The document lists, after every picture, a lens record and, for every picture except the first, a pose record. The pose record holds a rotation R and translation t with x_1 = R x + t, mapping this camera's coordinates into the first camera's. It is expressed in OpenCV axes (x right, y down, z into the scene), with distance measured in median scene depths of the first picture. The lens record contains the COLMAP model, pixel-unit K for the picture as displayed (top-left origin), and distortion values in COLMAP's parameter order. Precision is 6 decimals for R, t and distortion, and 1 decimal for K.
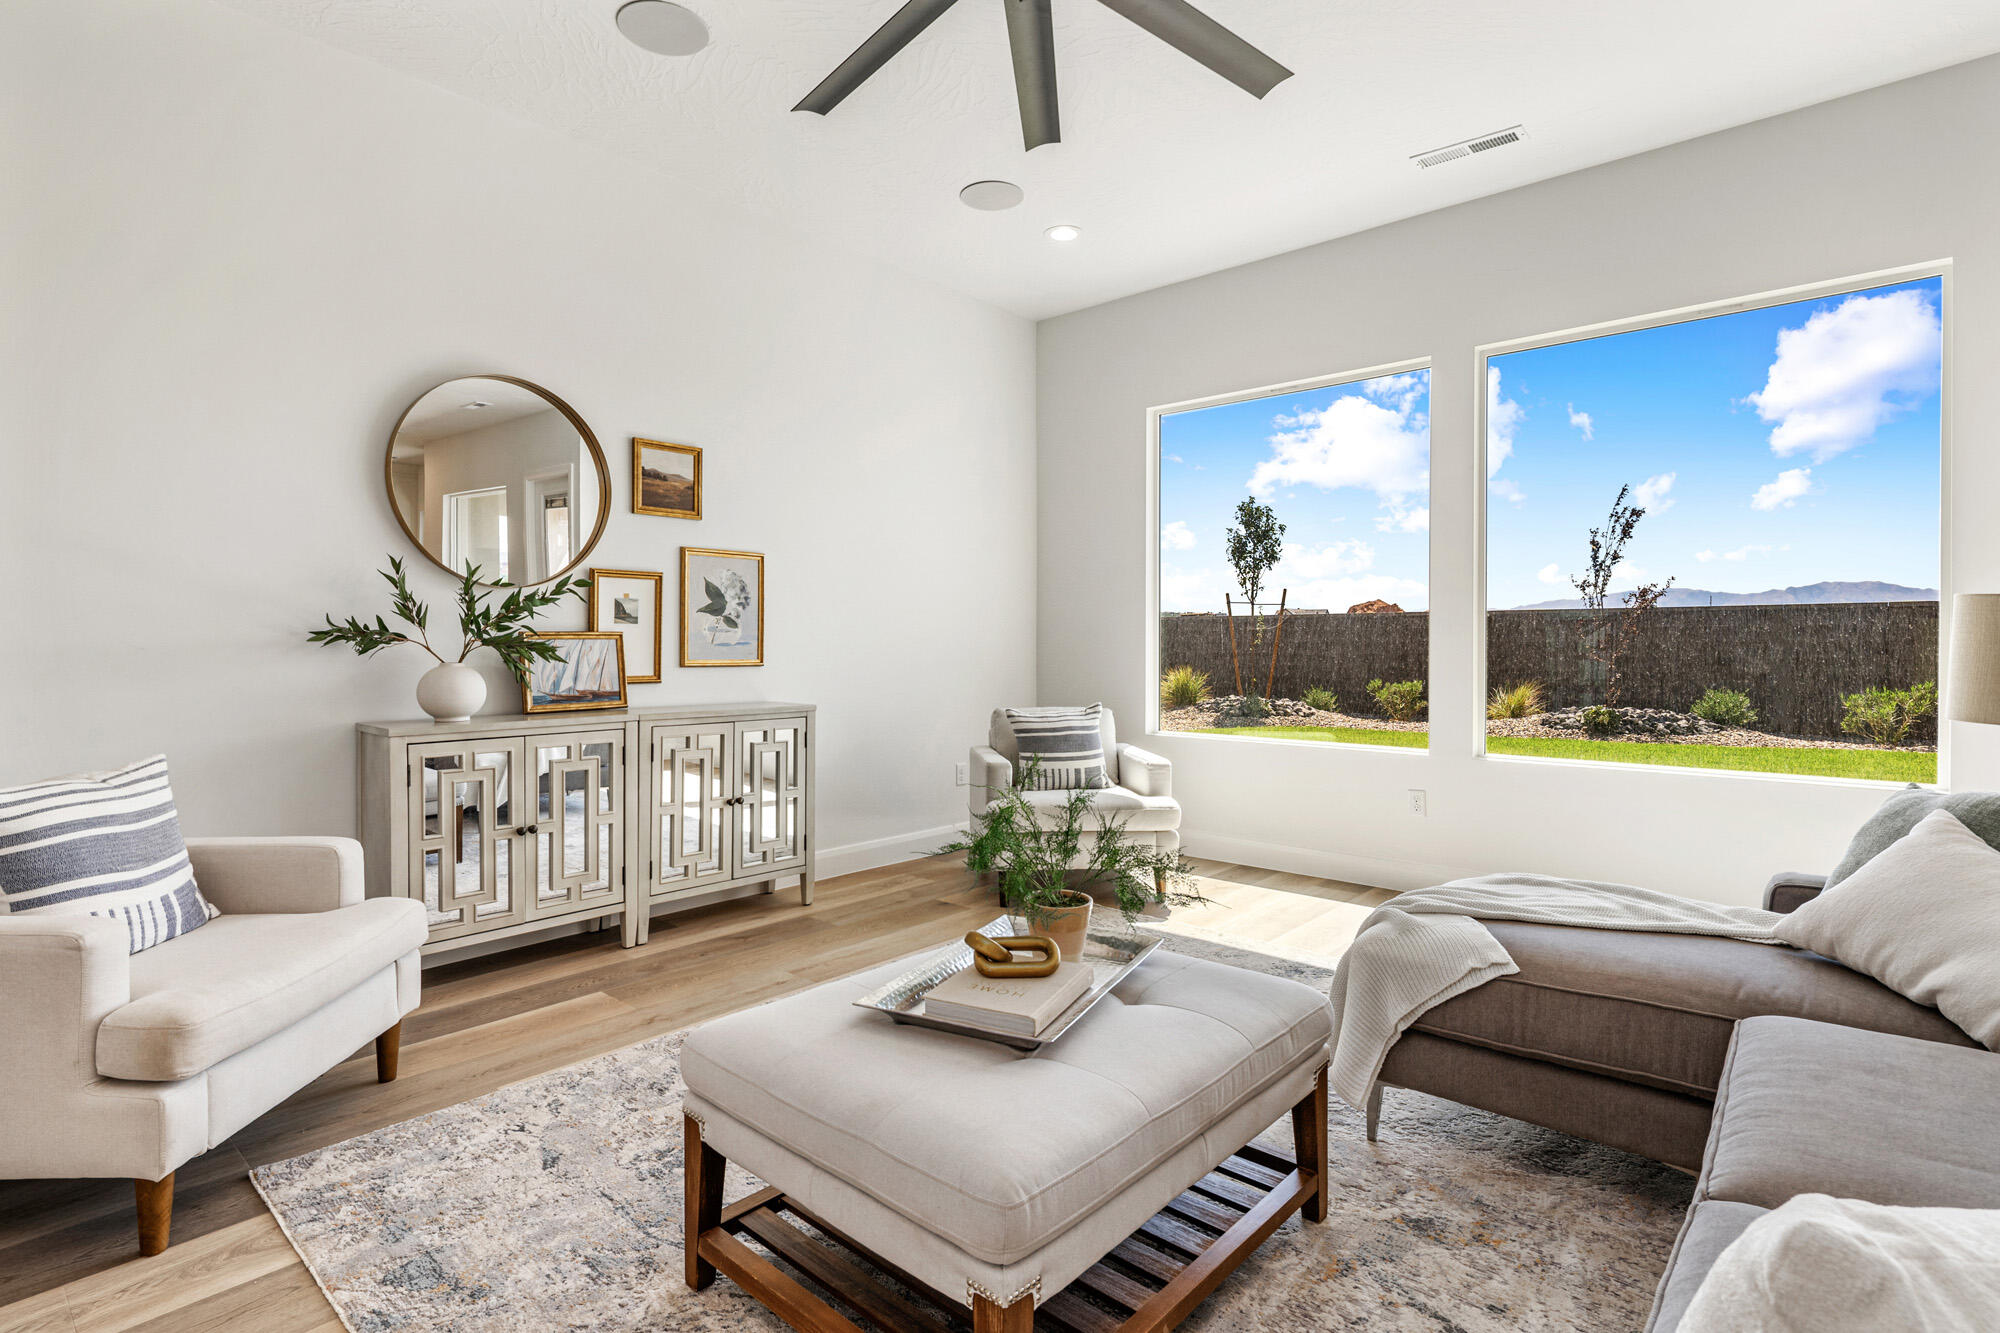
lens RADIAL K [[978.9, 0, 1000.4], [0, 978.9, 655.7], [0, 0, 1]] dist [0.005656, -0.005195]
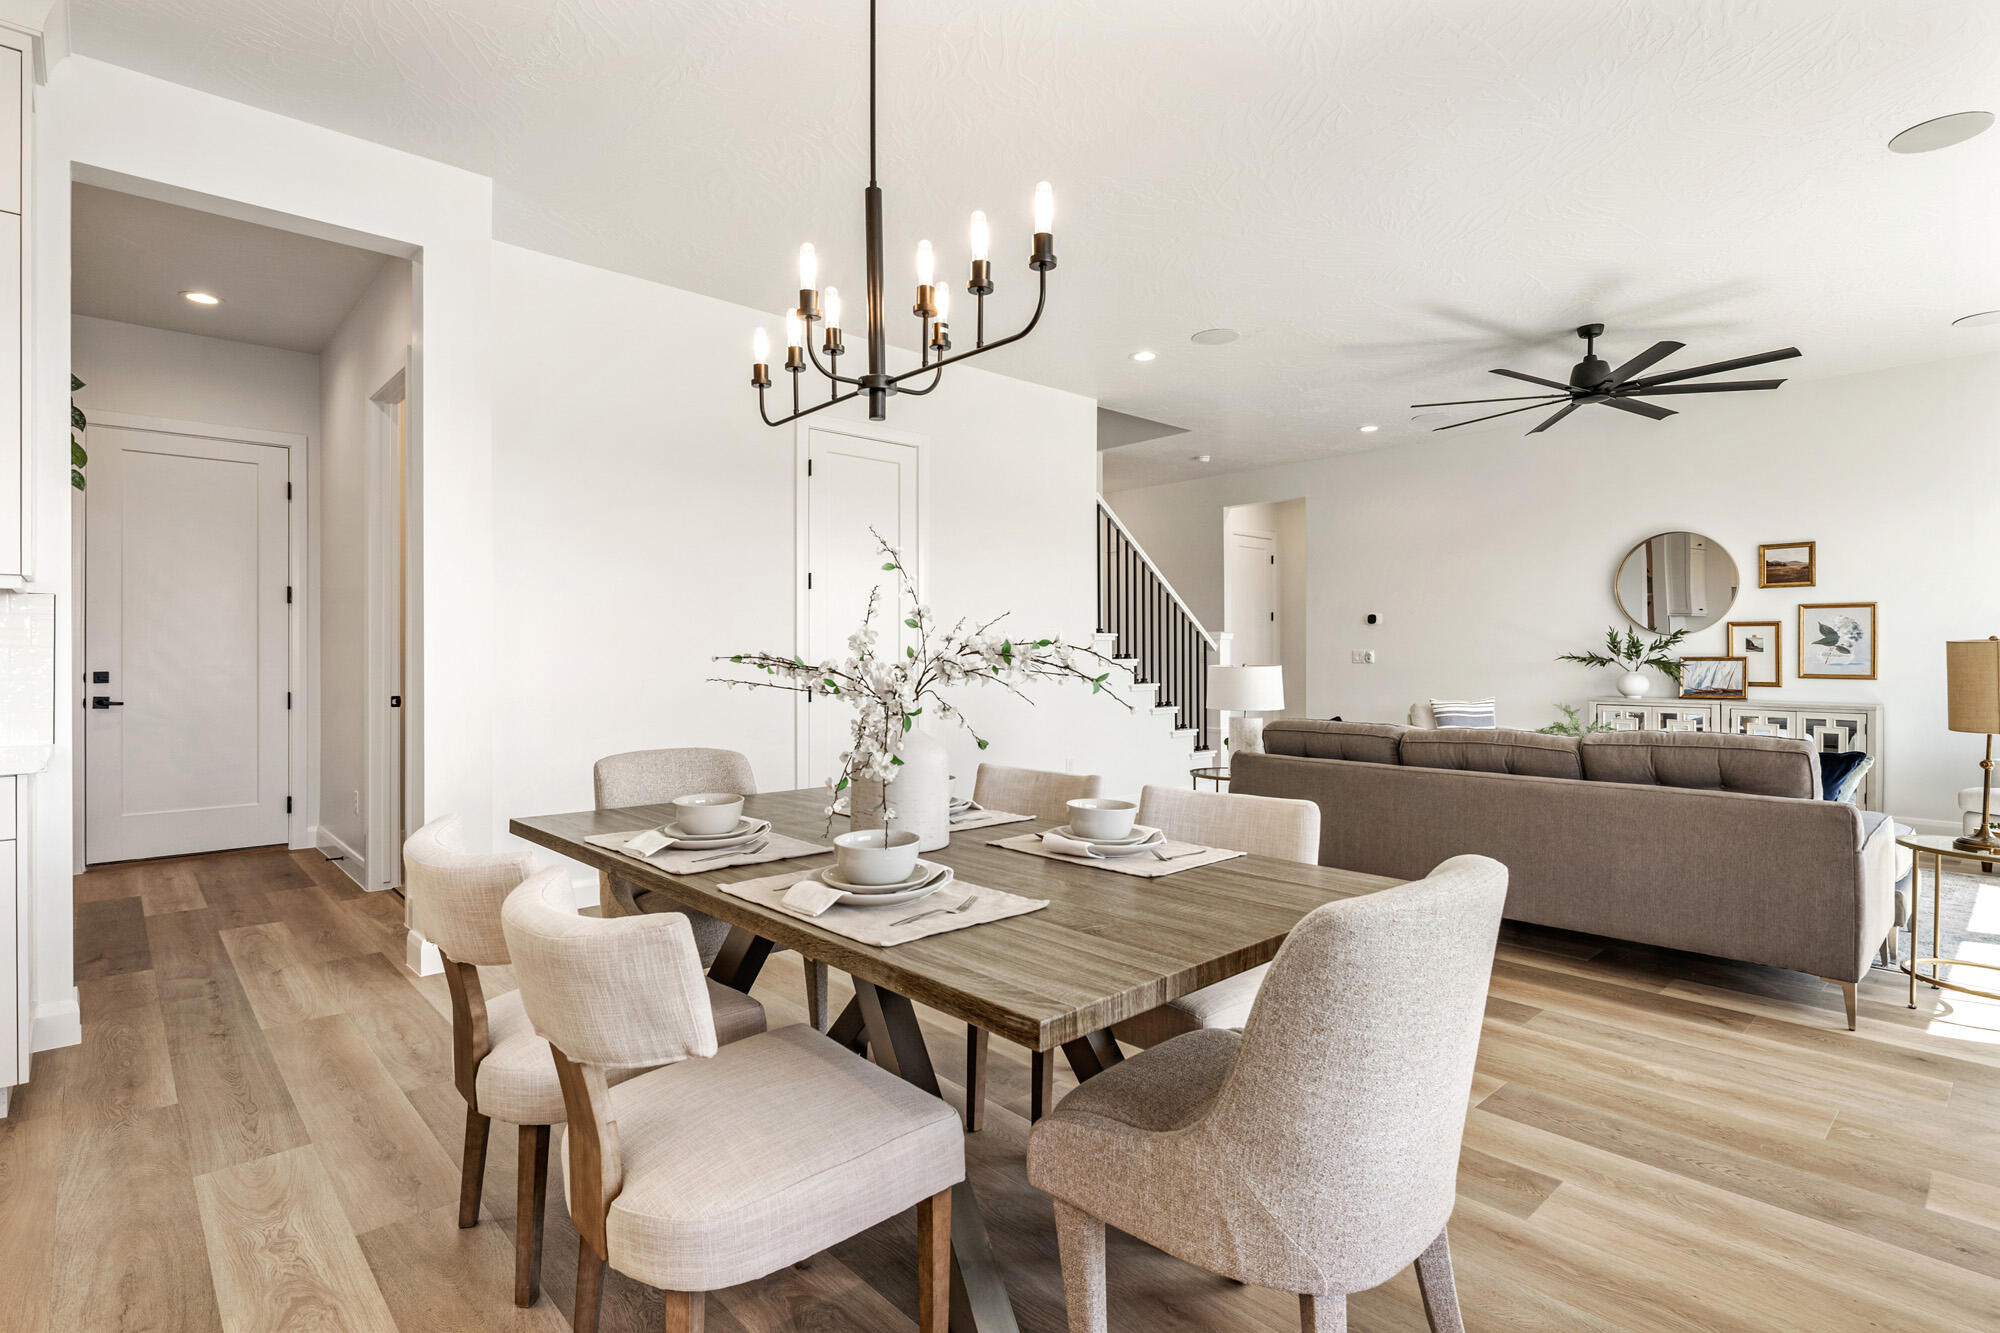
lens RADIAL K [[978.9, 0, 999.5], [0, 978.9, 660.0], [0, 0, 1]] dist [0.005656, -0.005195]
pose [[-0.104626, 0.006026, -0.994493, 1.517513], [-0.012781, 0.999891, 0.007403, -0.014043], [0.994430, 0.013485, -0.104537, -0.164512]]
